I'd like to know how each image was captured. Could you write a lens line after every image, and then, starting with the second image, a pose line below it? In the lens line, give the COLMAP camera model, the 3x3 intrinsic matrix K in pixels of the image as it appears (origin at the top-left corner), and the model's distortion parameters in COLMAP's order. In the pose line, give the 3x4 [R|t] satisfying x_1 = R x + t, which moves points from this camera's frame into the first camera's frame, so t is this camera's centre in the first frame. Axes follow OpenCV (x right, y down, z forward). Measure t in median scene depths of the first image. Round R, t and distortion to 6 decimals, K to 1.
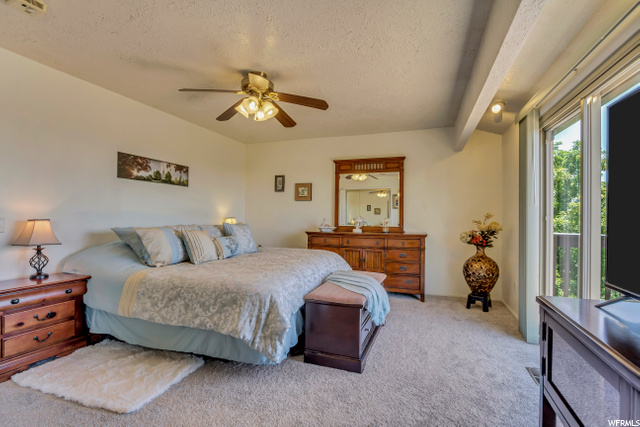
lens RADIAL K [[302.3, 0, 320.1], [0, 302.3, 216.3], [0, 0, 1]] dist [-0.008501, 0.000107]
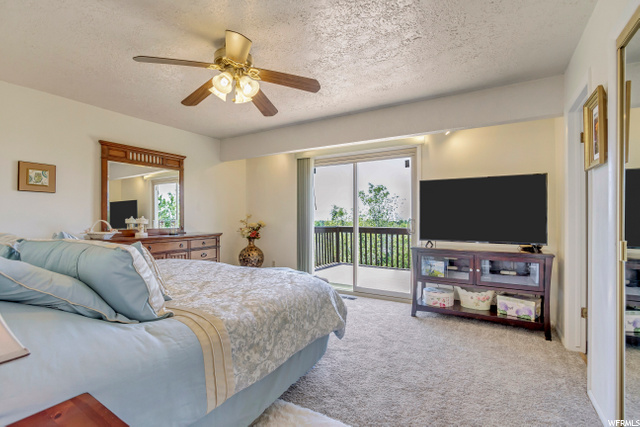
lens RADIAL K [[302.3, 0, 320.1], [0, 302.3, 216.3], [0, 0, 1]] dist [-0.008501, 0.000107]
pose [[0.205031, -0.009272, 0.978712, -0.597058], [-0.002438, 0.999947, 0.009984, -0.012212], [-0.978753, -0.004433, 0.204997, 0.363890]]
